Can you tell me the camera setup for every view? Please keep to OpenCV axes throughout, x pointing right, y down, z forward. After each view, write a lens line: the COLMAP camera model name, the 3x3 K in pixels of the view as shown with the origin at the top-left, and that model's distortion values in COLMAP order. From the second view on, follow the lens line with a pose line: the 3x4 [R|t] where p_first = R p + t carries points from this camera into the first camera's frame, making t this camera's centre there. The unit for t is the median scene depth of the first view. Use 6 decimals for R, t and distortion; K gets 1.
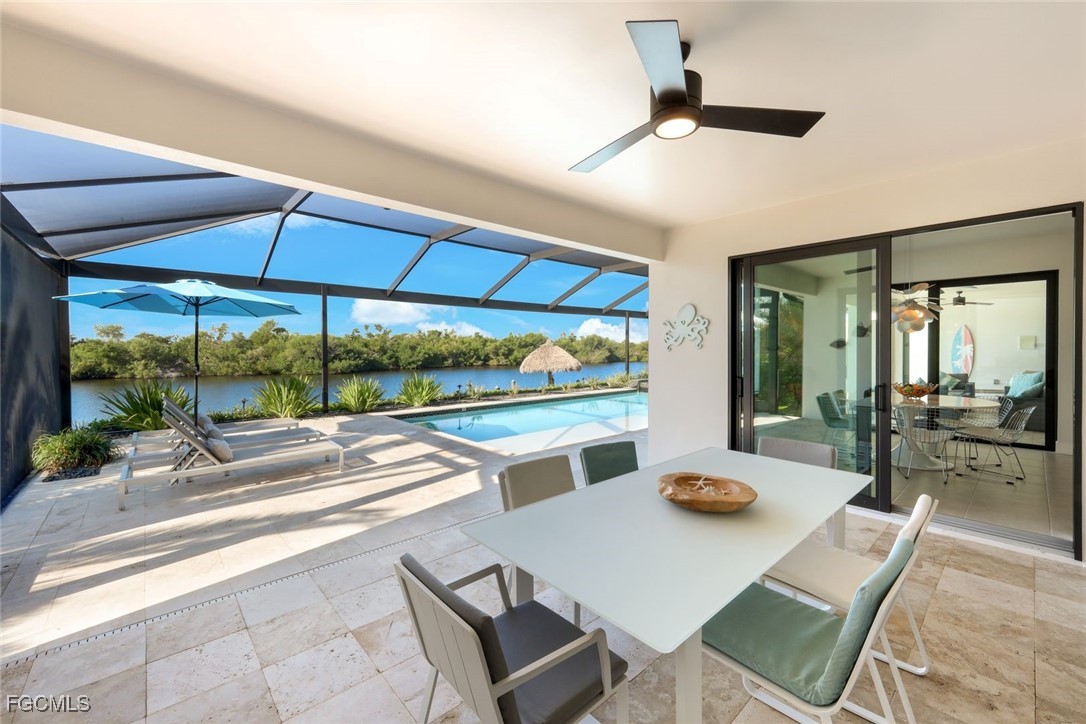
lens RADIAL K [[451.9, 0, 550.5], [0, 451.9, 360.6], [0, 0, 1]] dist [0.000690, 0.000350]
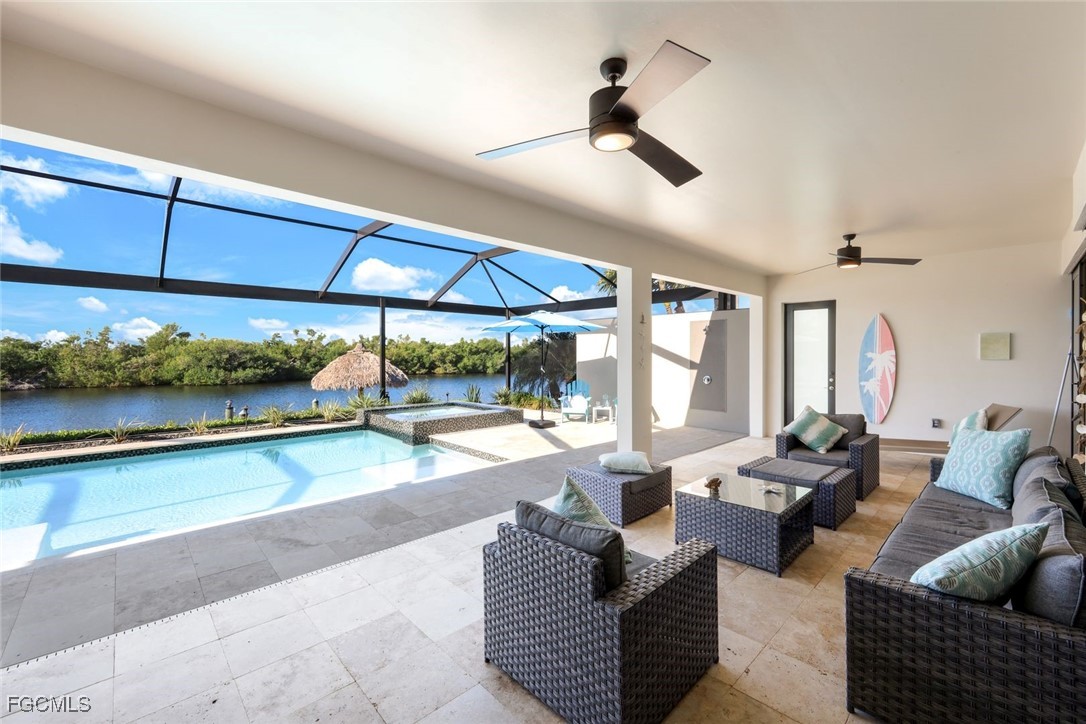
lens RADIAL K [[451.9, 0, 550.5], [0, 451.9, 360.6], [0, 0, 1]] dist [0.000690, 0.000350]
pose [[0.999786, -0.000293, 0.020671, 0.096199], [0.000597, 0.999892, -0.014673, -0.002908], [-0.020665, 0.014683, 0.999679, 0.089160]]
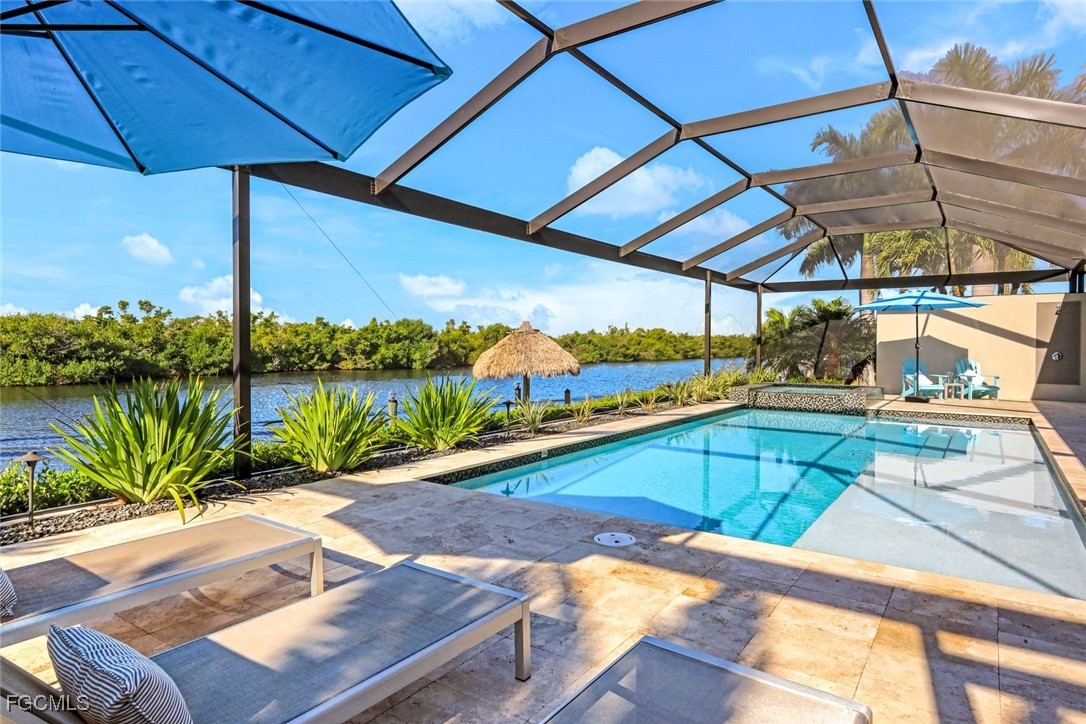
lens RADIAL K [[645.5, 0, 559.2], [0, 645.5, 362.0], [0, 0, 1]] dist [0.001247, 0.000405]
pose [[0.973936, 0.000421, 0.226823, -0.049871], [0.000100, 0.999997, -0.002286, 0.002506], [-0.226824, 0.002249, 0.973933, 0.055712]]
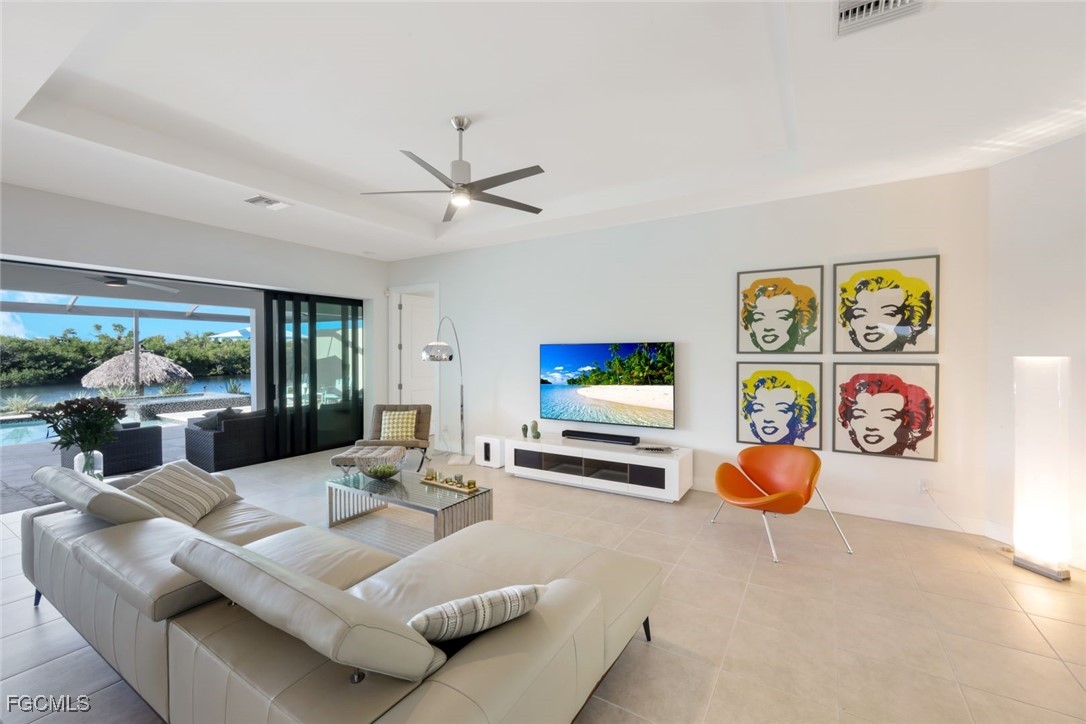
lens RADIAL K [[451.9, 0, 550.5], [0, 451.9, 360.6], [0, 0, 1]] dist [0.000690, 0.000350]
pose [[0.961256, -0.004946, 0.275614, 0.157048], [0.007571, 0.999936, -0.008460, -0.002151], [-0.275555, 0.010219, 0.961231, 0.013932]]
